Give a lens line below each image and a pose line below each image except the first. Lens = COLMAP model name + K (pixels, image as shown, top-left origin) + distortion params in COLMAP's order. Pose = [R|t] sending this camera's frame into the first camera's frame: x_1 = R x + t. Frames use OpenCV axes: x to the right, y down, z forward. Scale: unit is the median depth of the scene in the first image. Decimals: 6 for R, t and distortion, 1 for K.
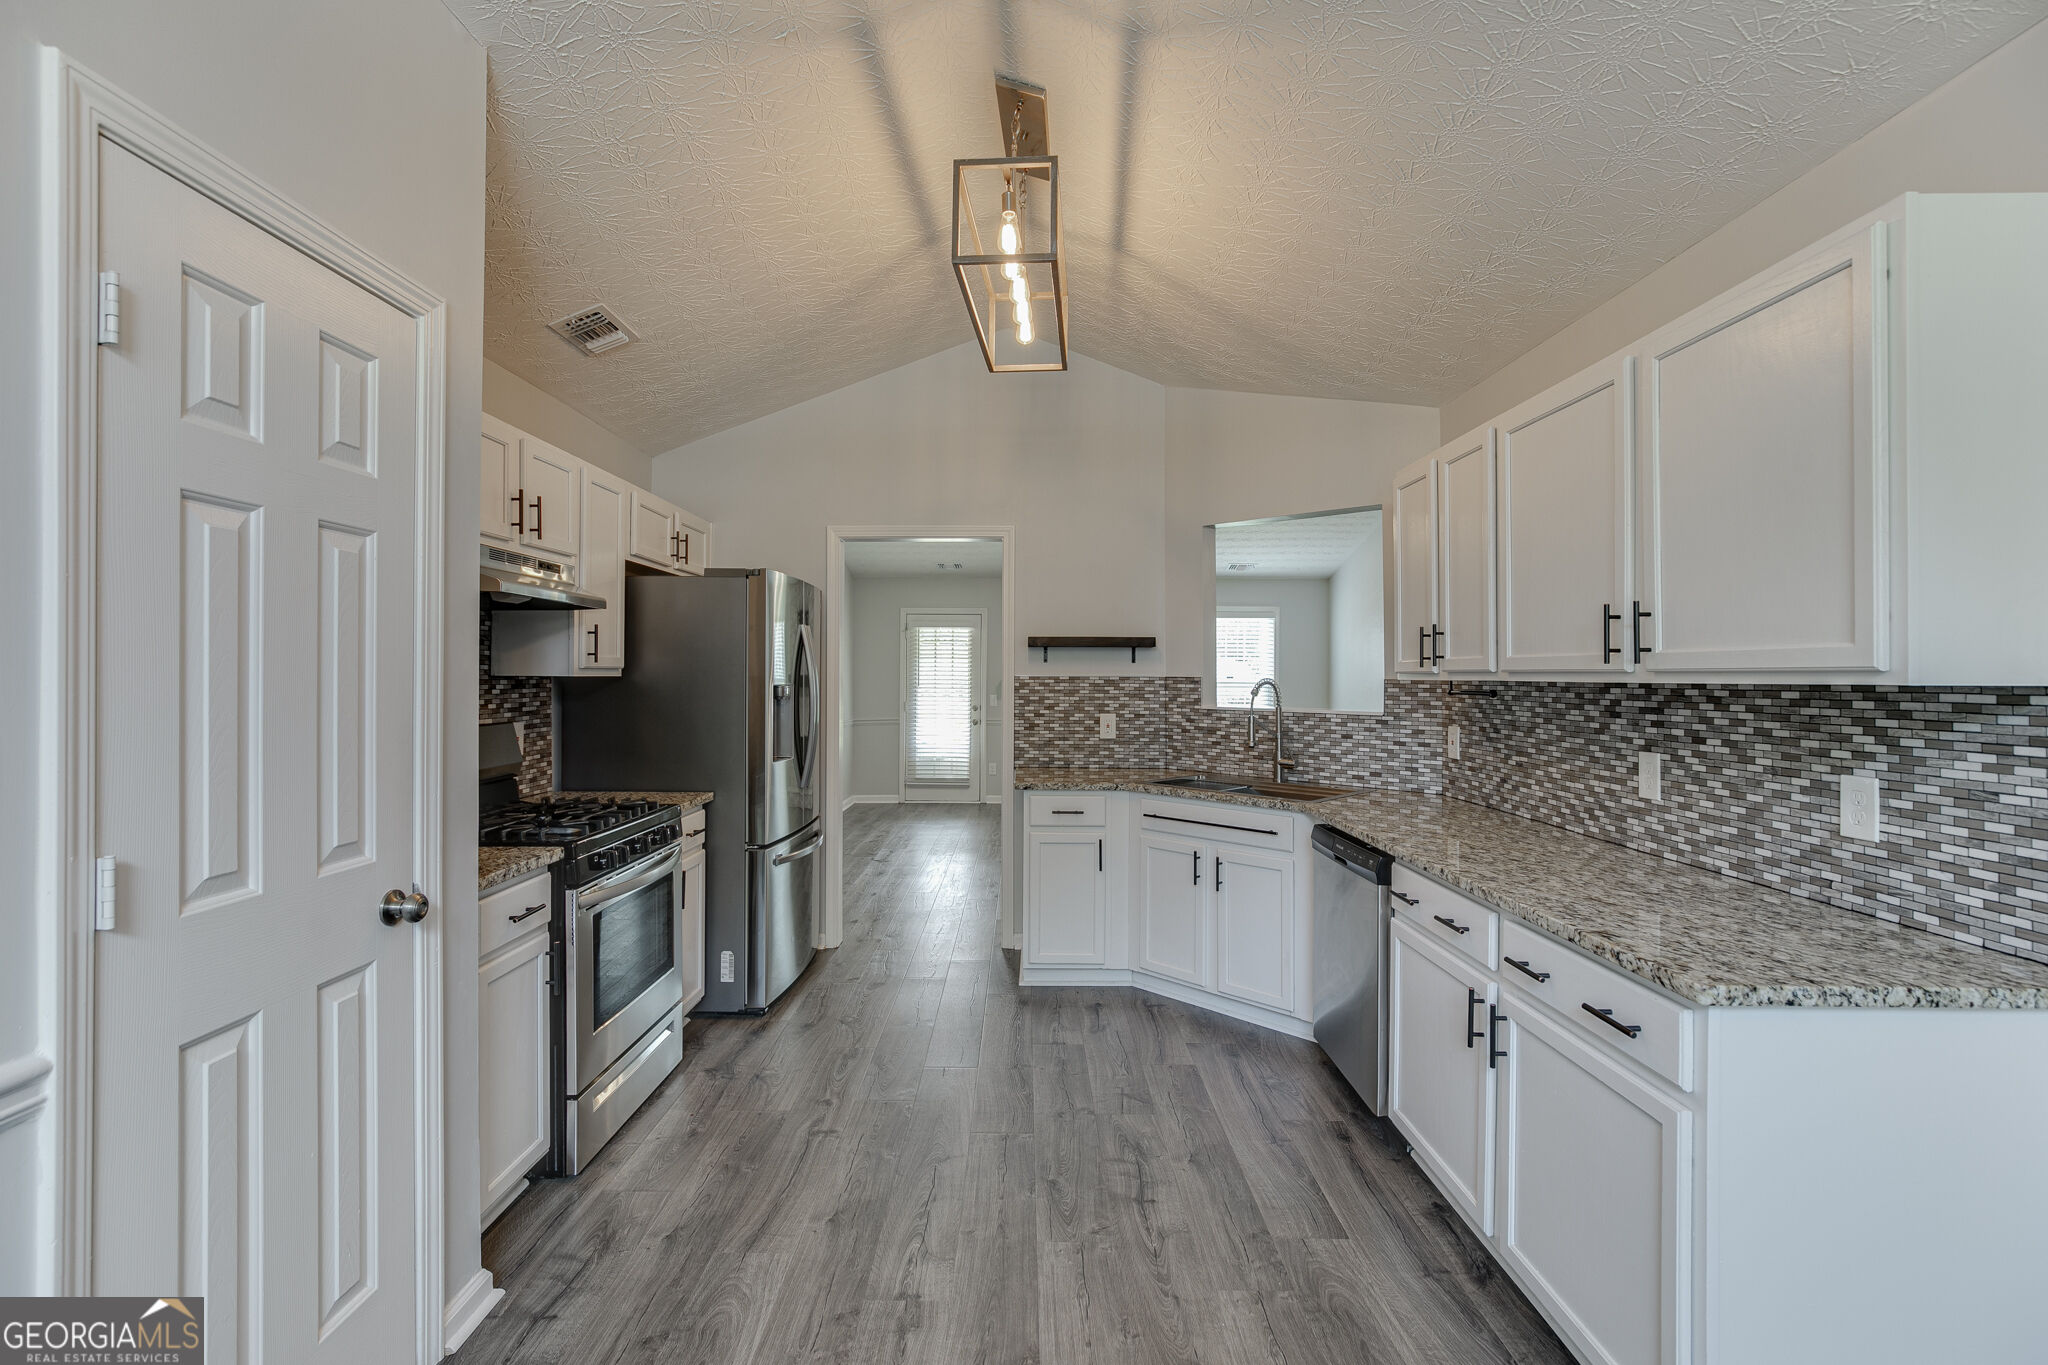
lens RADIAL K [[925.5, 0, 1021.1], [0, 925.5, 670.7], [0, 0, 1]] dist [-0.014885, 0.006476]
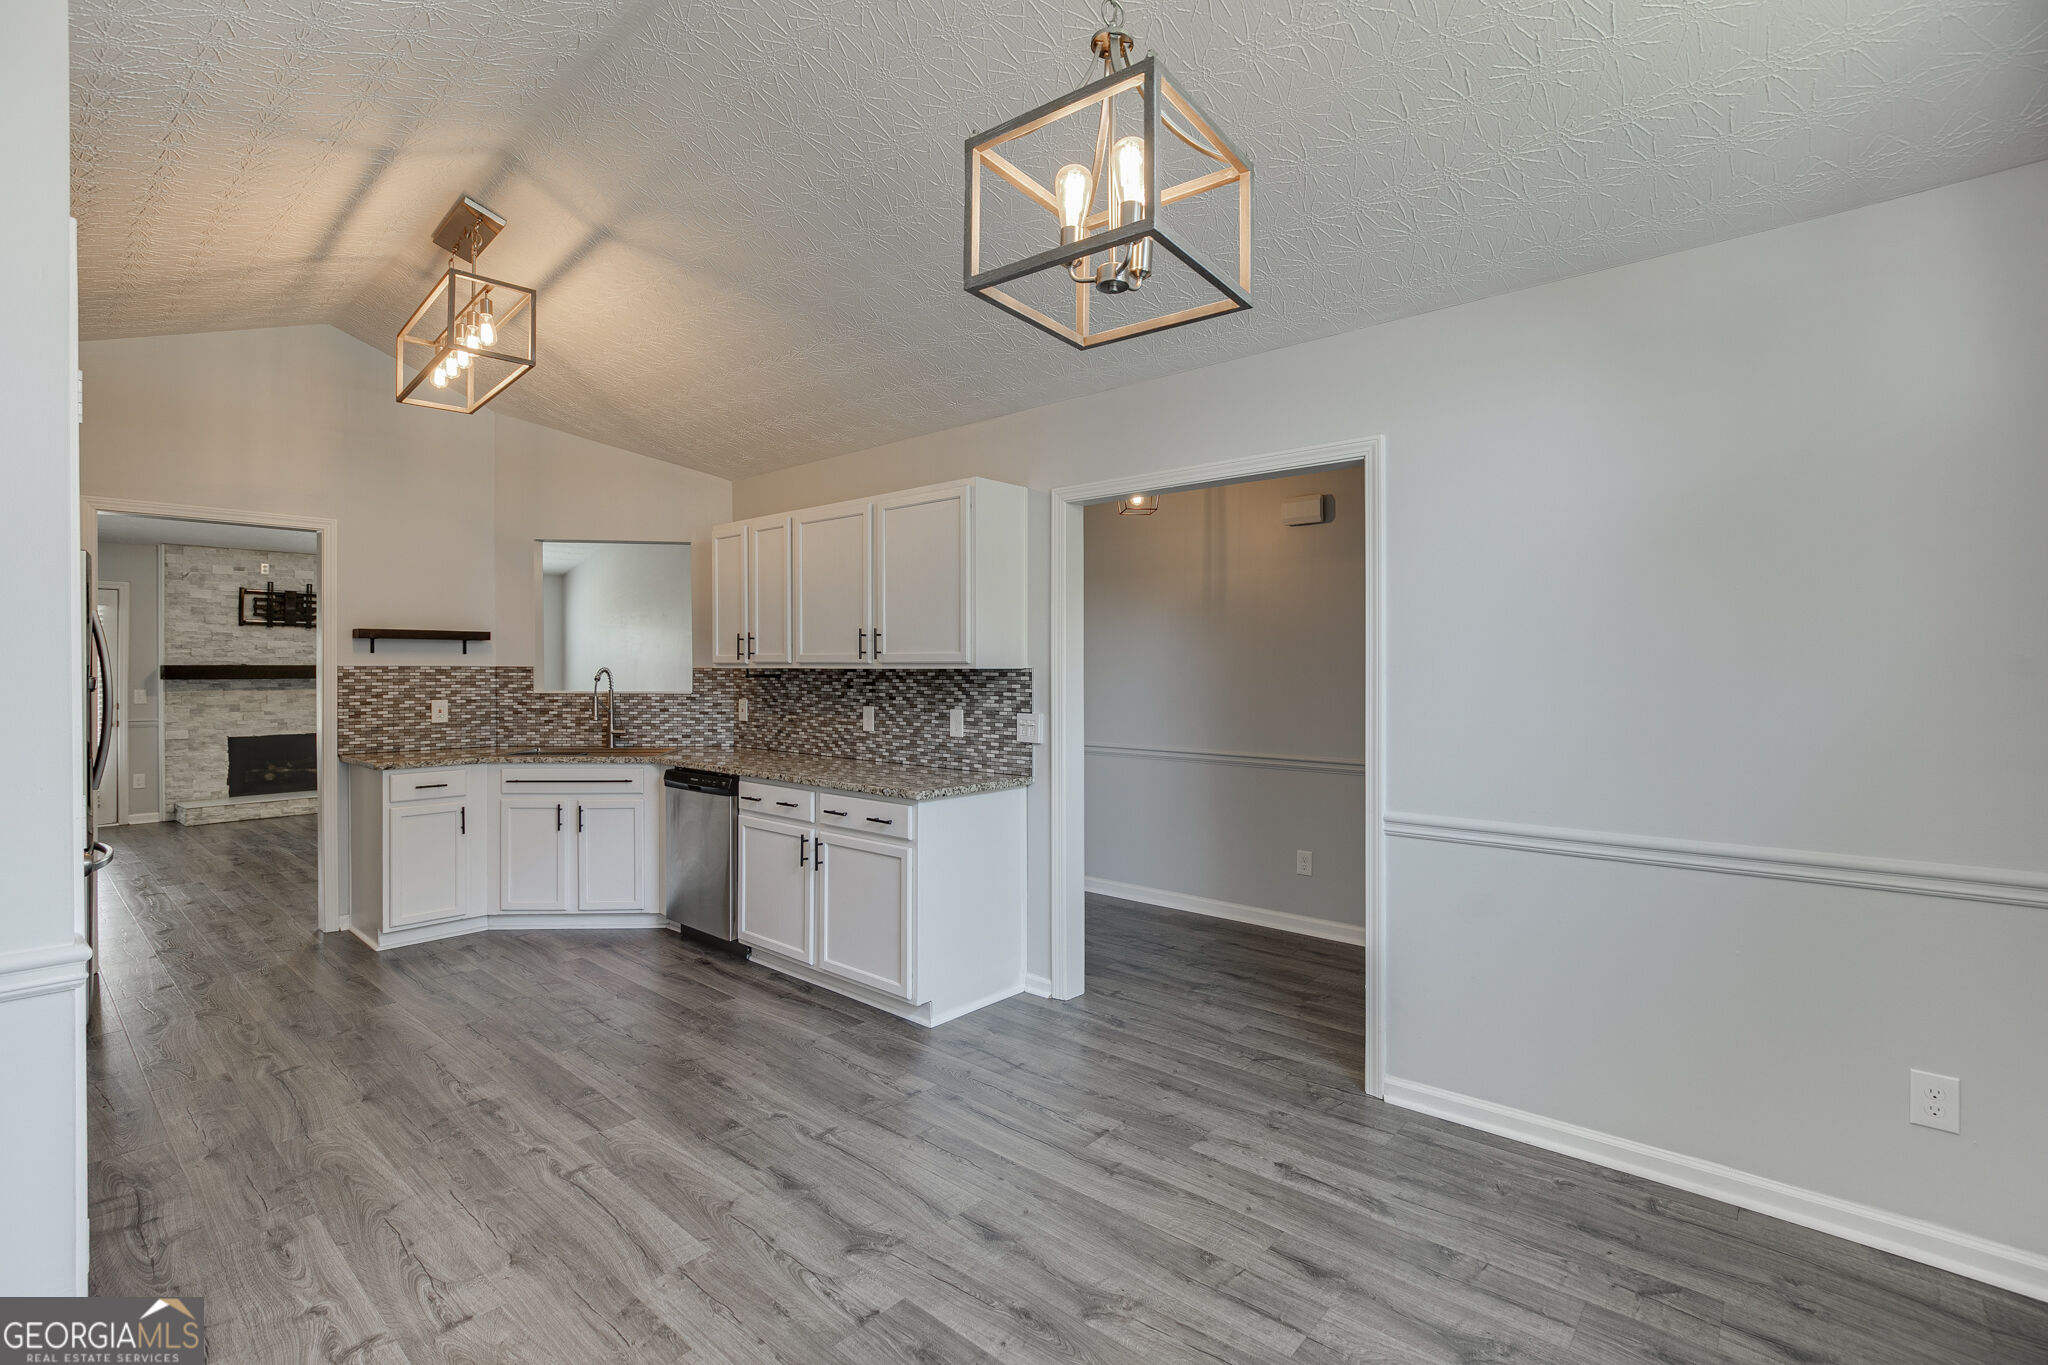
lens RADIAL K [[925.5, 0, 1020.5], [0, 925.5, 672.6], [0, 0, 1]] dist [-0.014885, 0.006476]
pose [[0.658041, -0.007333, 0.752946, -0.438161], [-0.003003, 0.999919, 0.012362, -0.002936], [-0.752976, -0.010396, 0.657966, -0.387392]]
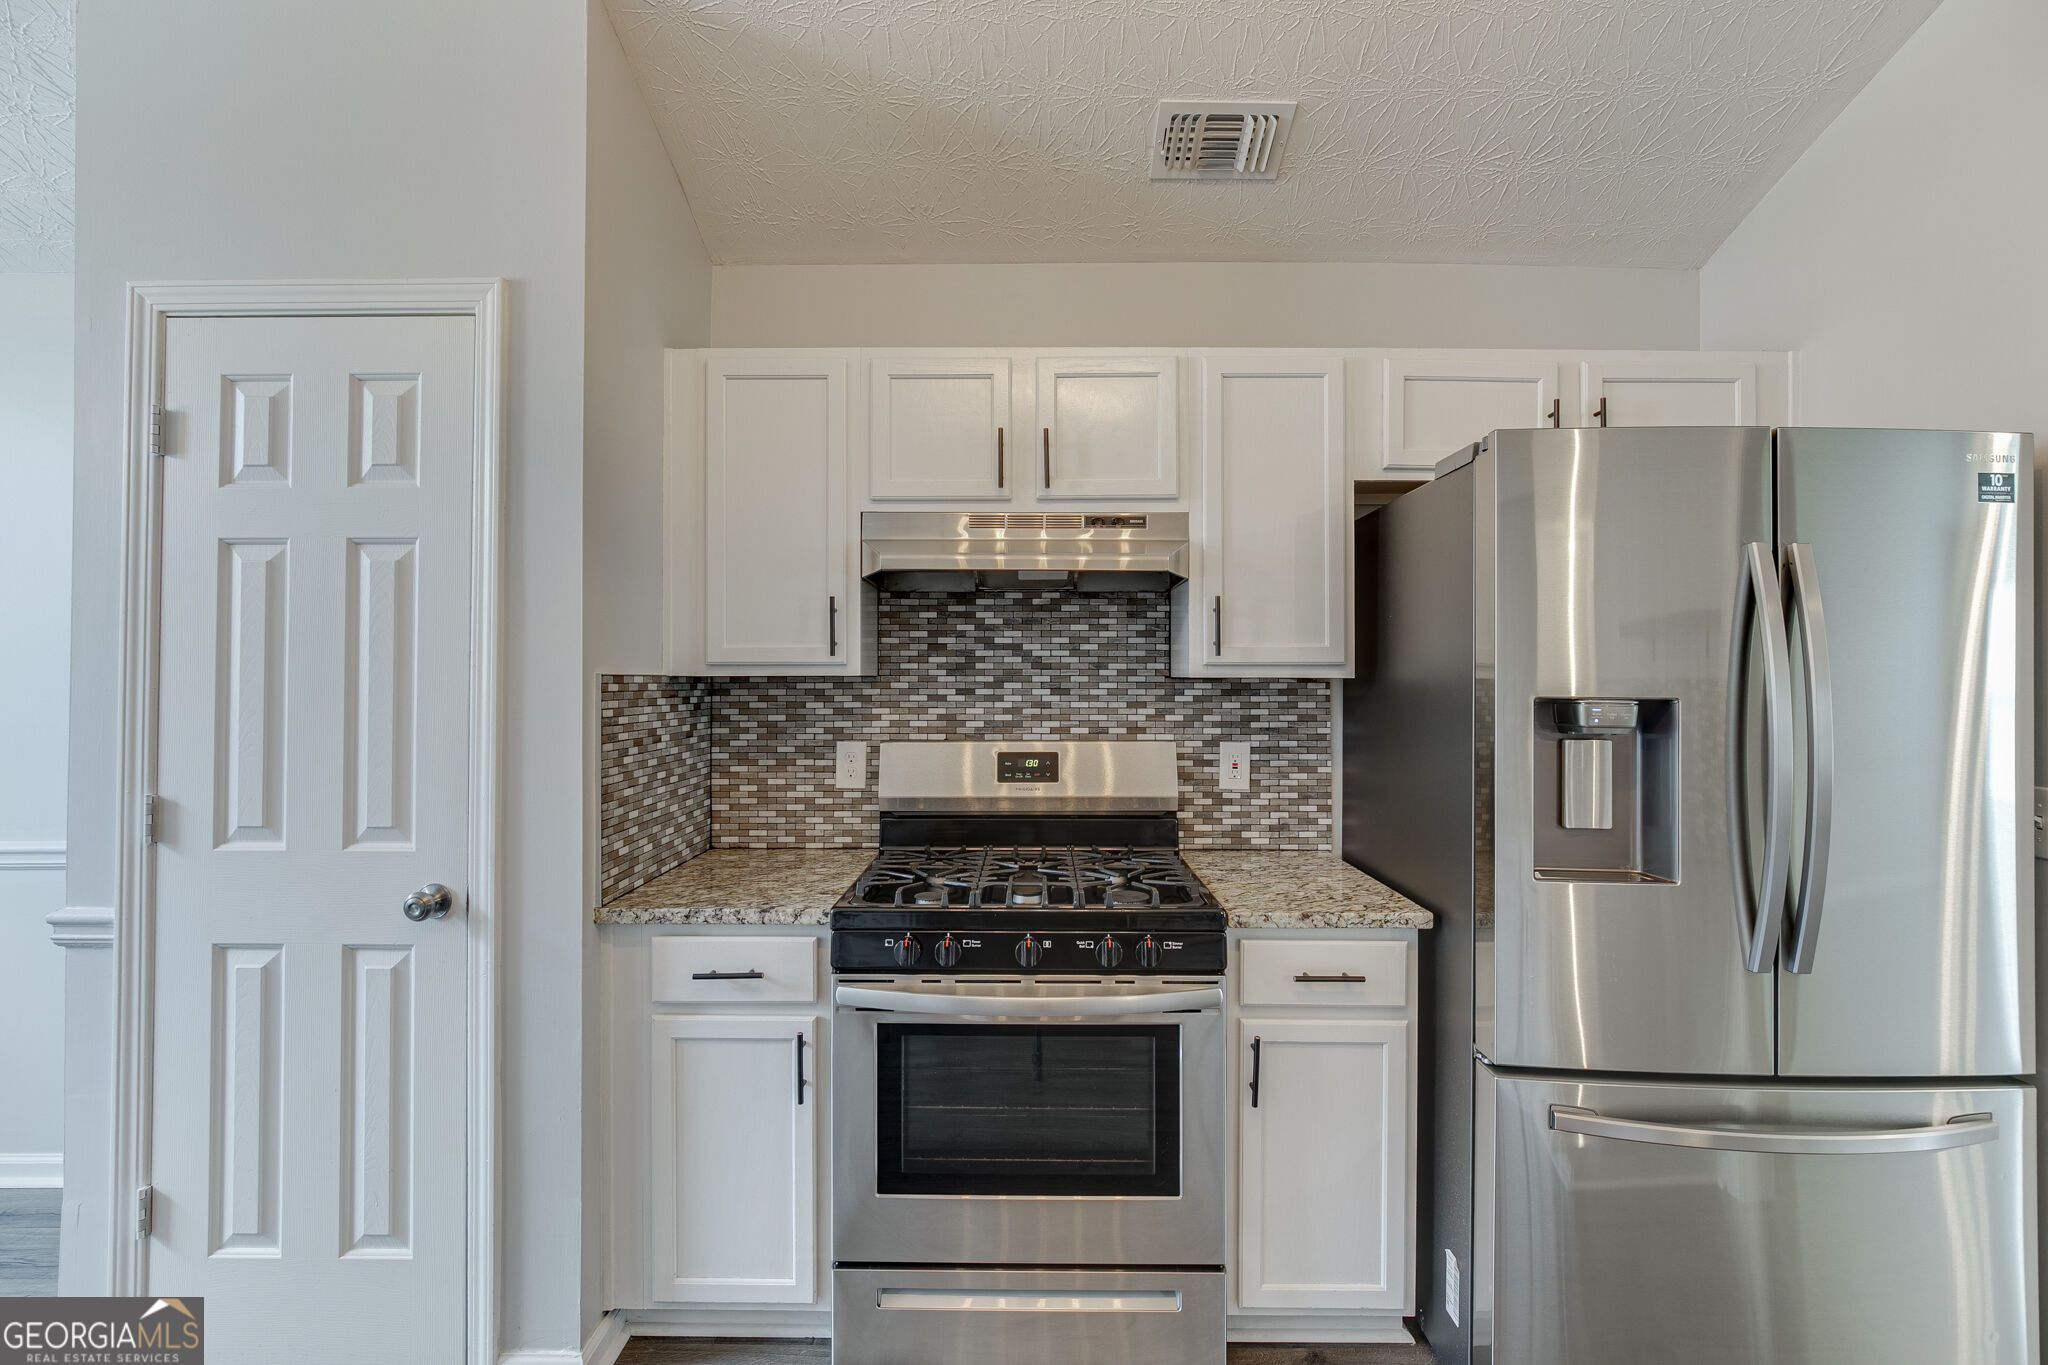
lens RADIAL K [[925.5, 0, 1015.7], [0, 925.5, 668.5], [0, 0, 1]] dist [-0.014885, 0.006476]
pose [[-0.003343, -0.011829, -0.999924, 0.199381], [0.002758, 0.999926, -0.011838, 0.007585], [0.999991, -0.002797, -0.003310, 0.963862]]
